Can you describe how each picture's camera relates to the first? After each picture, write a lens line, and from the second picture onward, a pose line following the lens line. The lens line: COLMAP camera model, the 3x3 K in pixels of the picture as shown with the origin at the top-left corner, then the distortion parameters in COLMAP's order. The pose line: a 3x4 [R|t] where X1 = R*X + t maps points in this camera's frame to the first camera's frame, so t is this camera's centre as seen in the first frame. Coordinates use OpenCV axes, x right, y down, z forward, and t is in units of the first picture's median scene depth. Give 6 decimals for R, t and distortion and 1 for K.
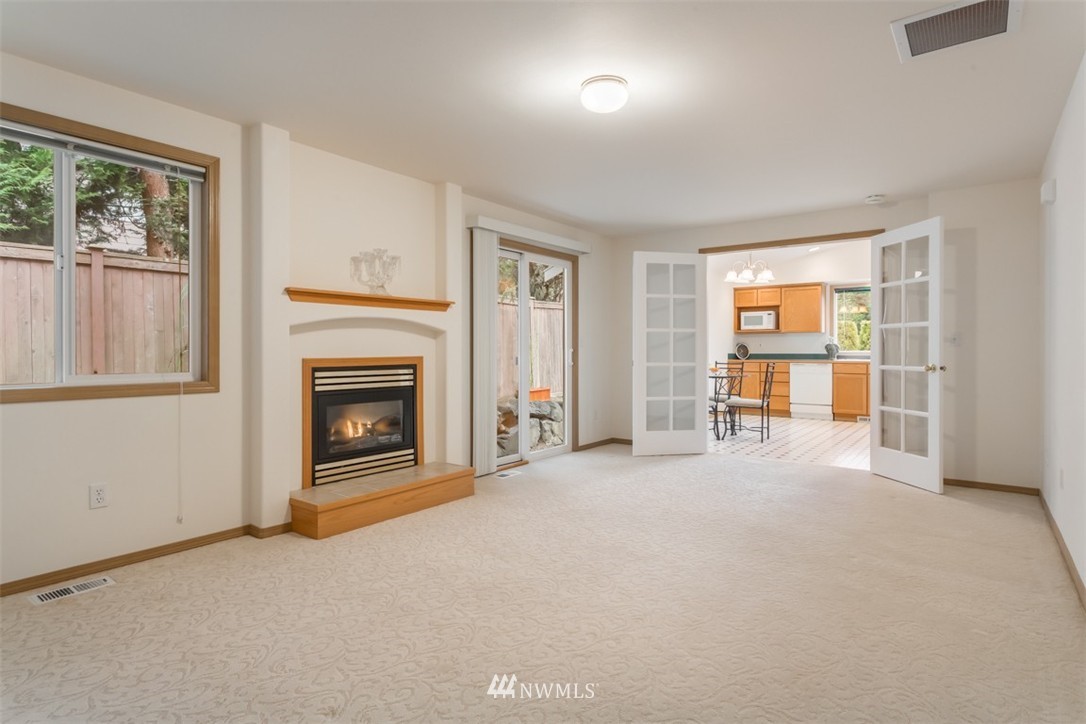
lens RADIAL K [[577.3, 0, 543.0], [0, 577.3, 362.0], [0, 0, 1]] dist [0.002485, 0.000352]
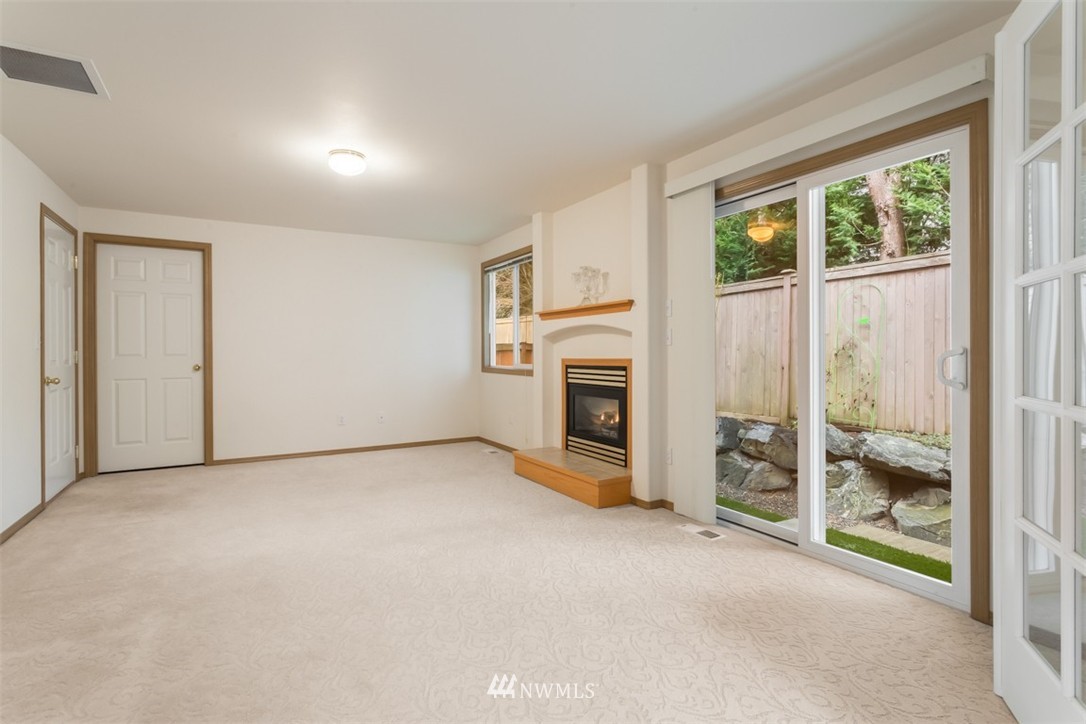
lens RADIAL K [[527.3, 0, 543.0], [0, 527.3, 362.0], [0, 0, 1]] dist [-0.060142, 0.000018]
pose [[-0.386808, 0.020678, -0.921928, 0.683440], [-0.010304, 0.999589, 0.026744, -0.026957], [0.922103, 0.019844, -0.386436, 1.234432]]
